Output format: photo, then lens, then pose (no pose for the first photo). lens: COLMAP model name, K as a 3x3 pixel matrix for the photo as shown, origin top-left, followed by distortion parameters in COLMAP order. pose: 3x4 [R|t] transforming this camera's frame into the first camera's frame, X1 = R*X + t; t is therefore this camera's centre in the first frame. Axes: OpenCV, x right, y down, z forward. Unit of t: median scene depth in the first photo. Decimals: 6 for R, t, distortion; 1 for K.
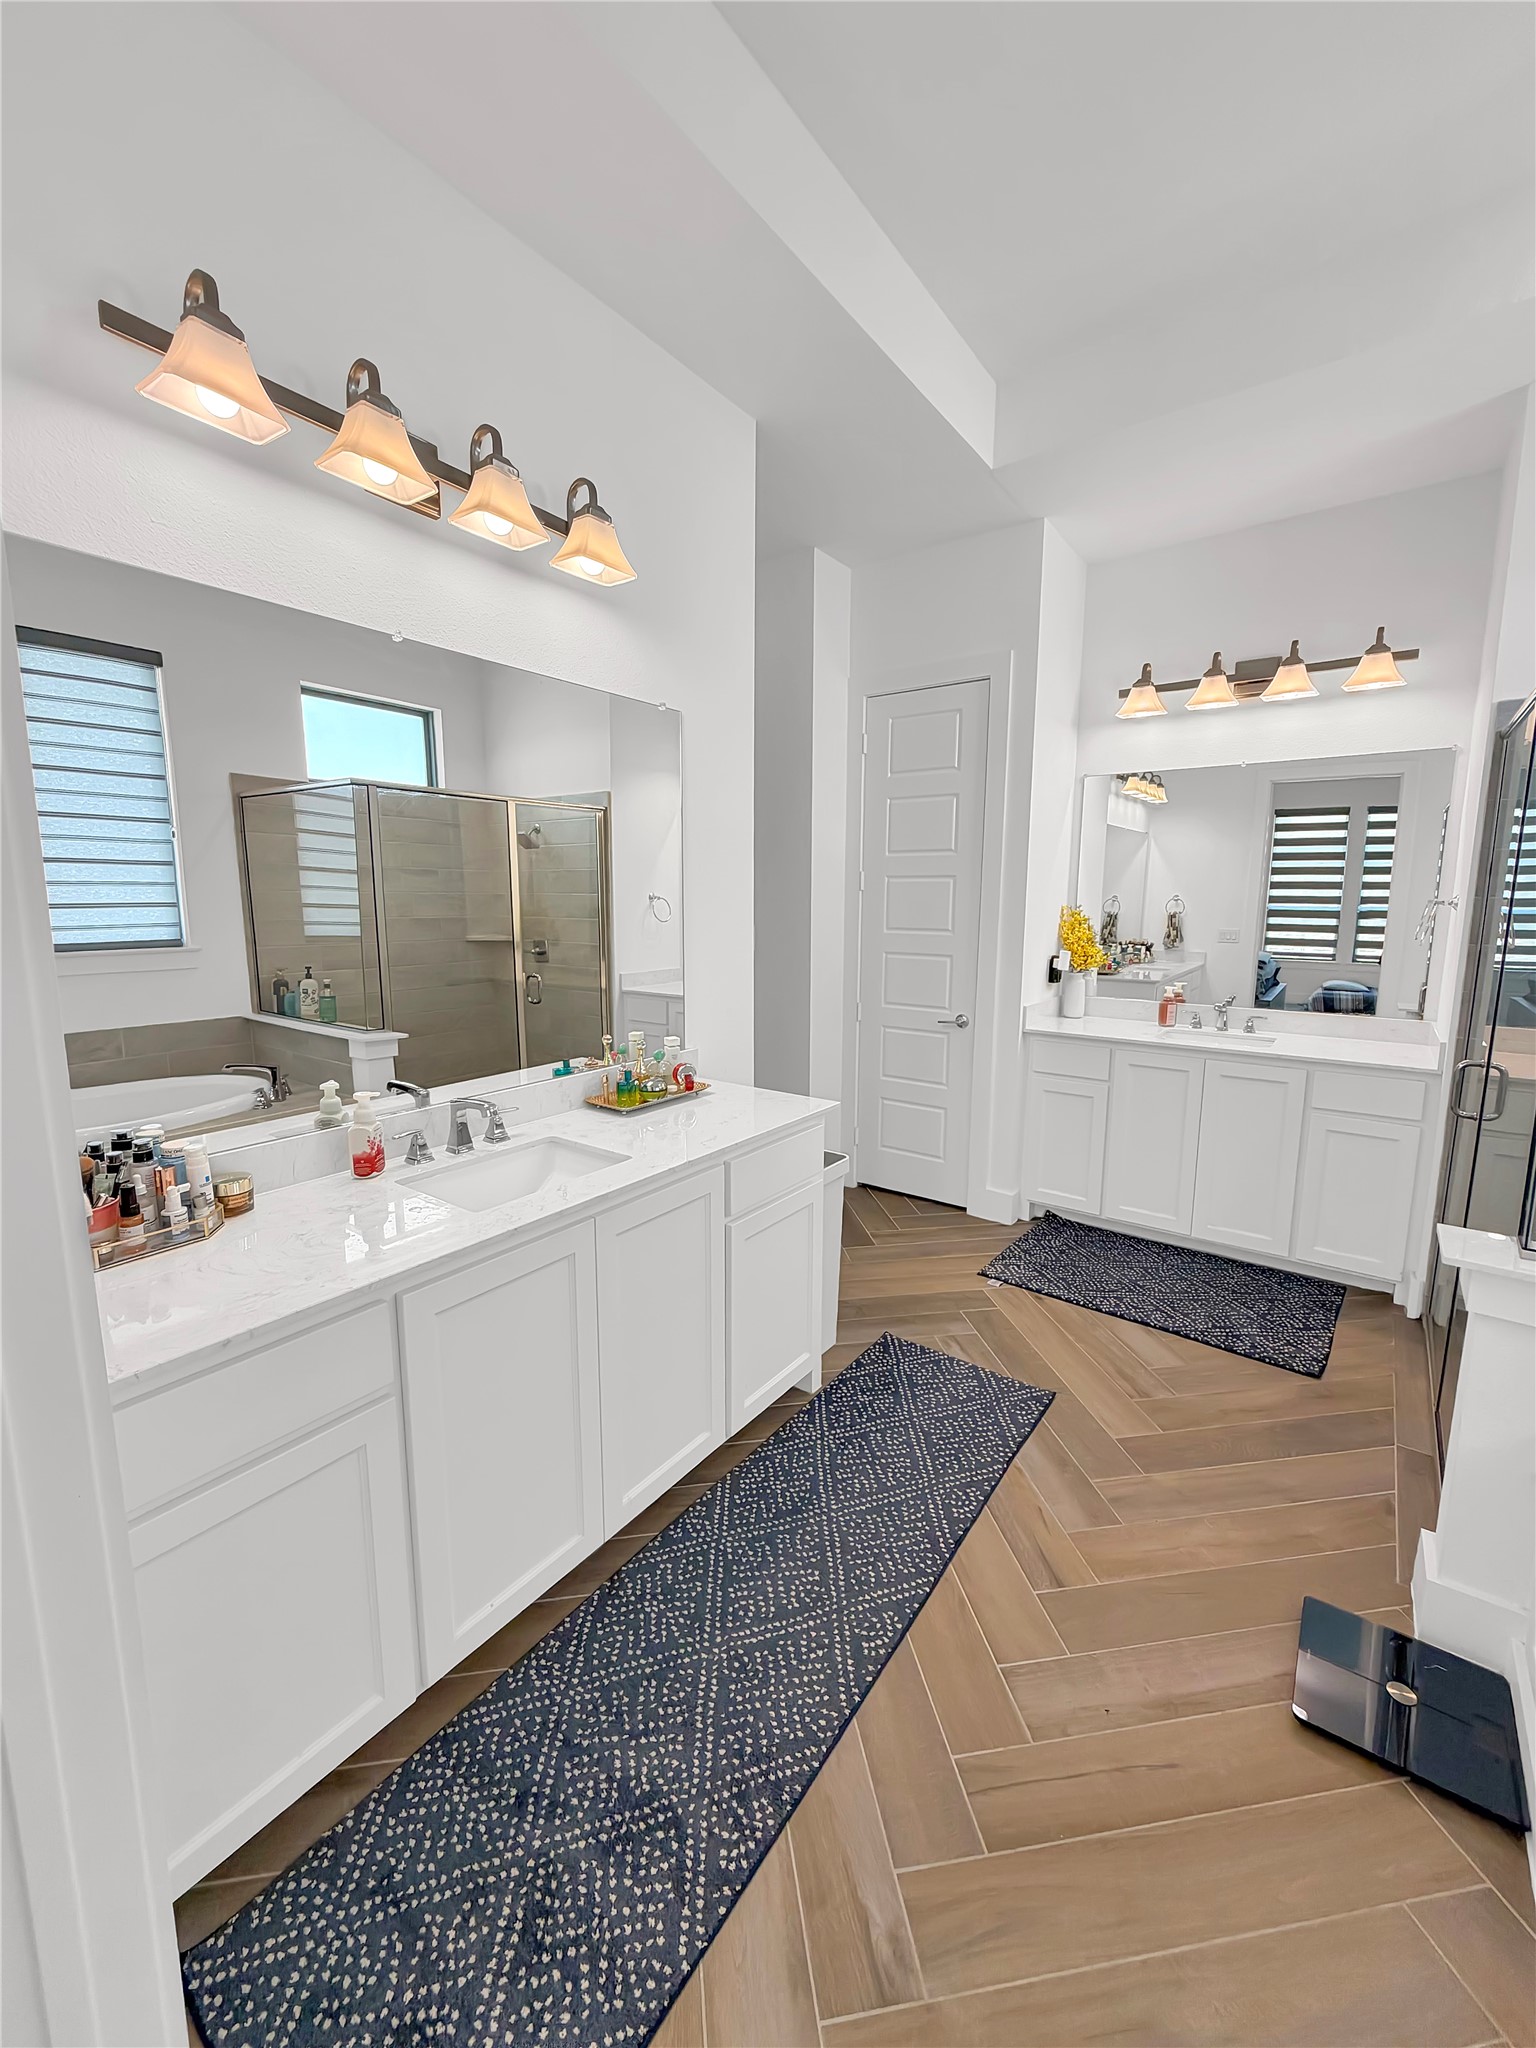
lens RADIAL K [[830.5, 0, 768.0], [0, 830.5, 1024.0], [0, 0, 1]] dist [-0.003112, 0.000418]
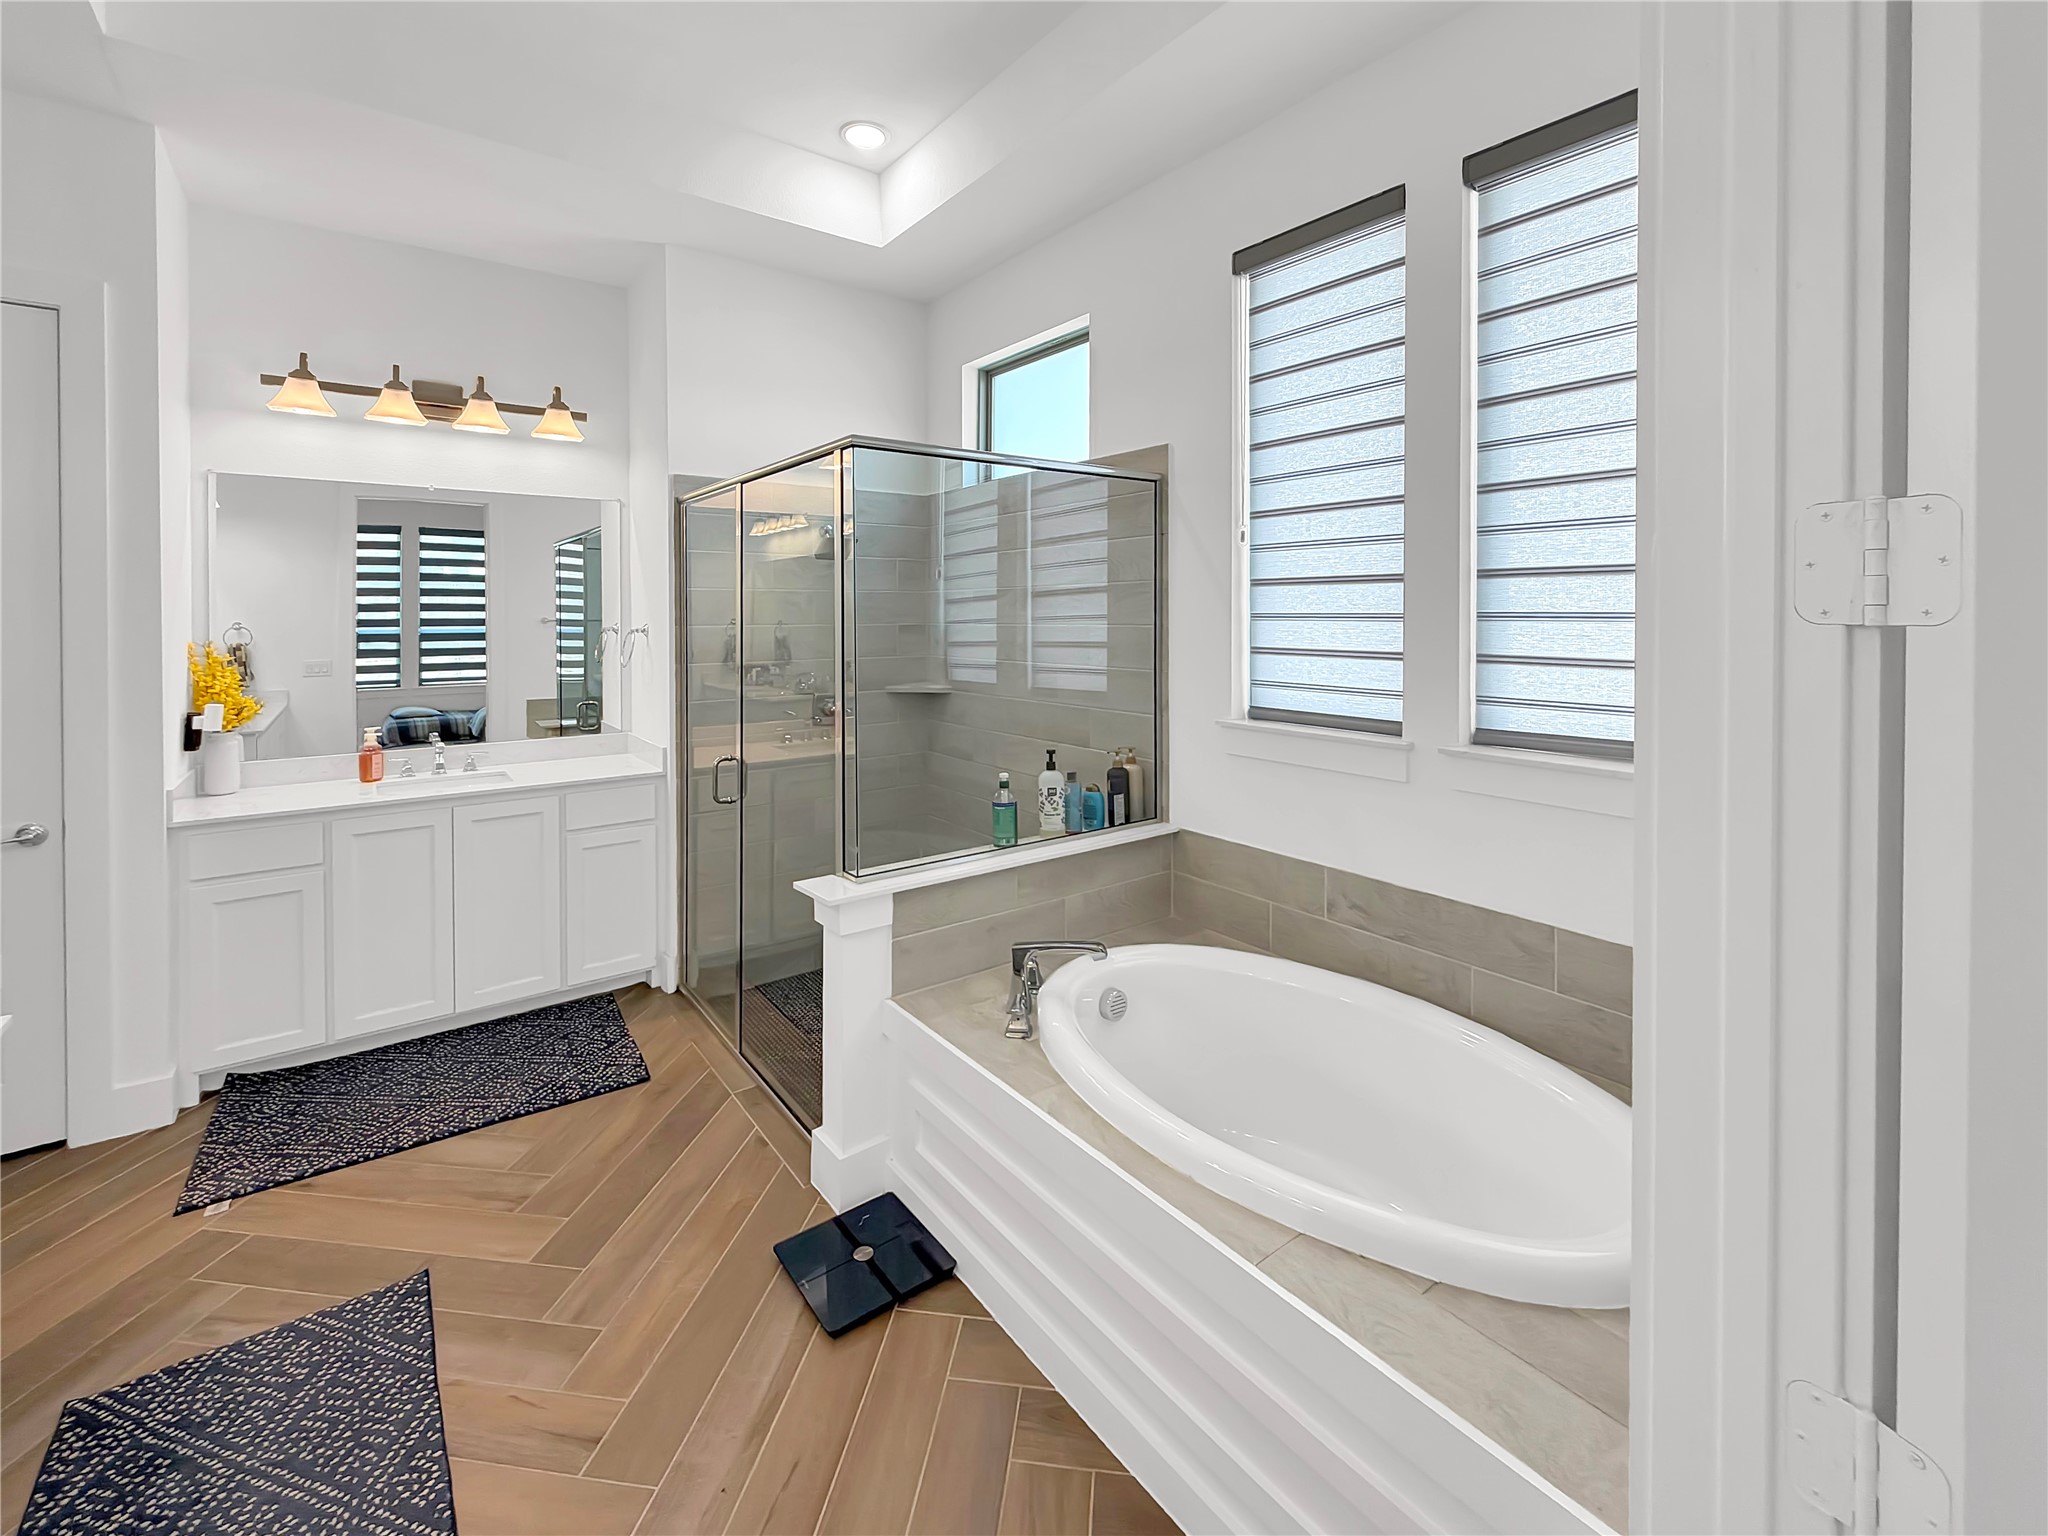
lens RADIAL K [[830.5, 0, 1076.7], [0, 830.5, 628.2], [0, 0, 1]] dist [-0.003112, 0.000418]
pose [[0.275603, -0.015446, 0.961148, -0.145065], [0.149824, 0.988342, -0.027078, -0.023416], [-0.949524, 0.151465, 0.274704, 0.079953]]
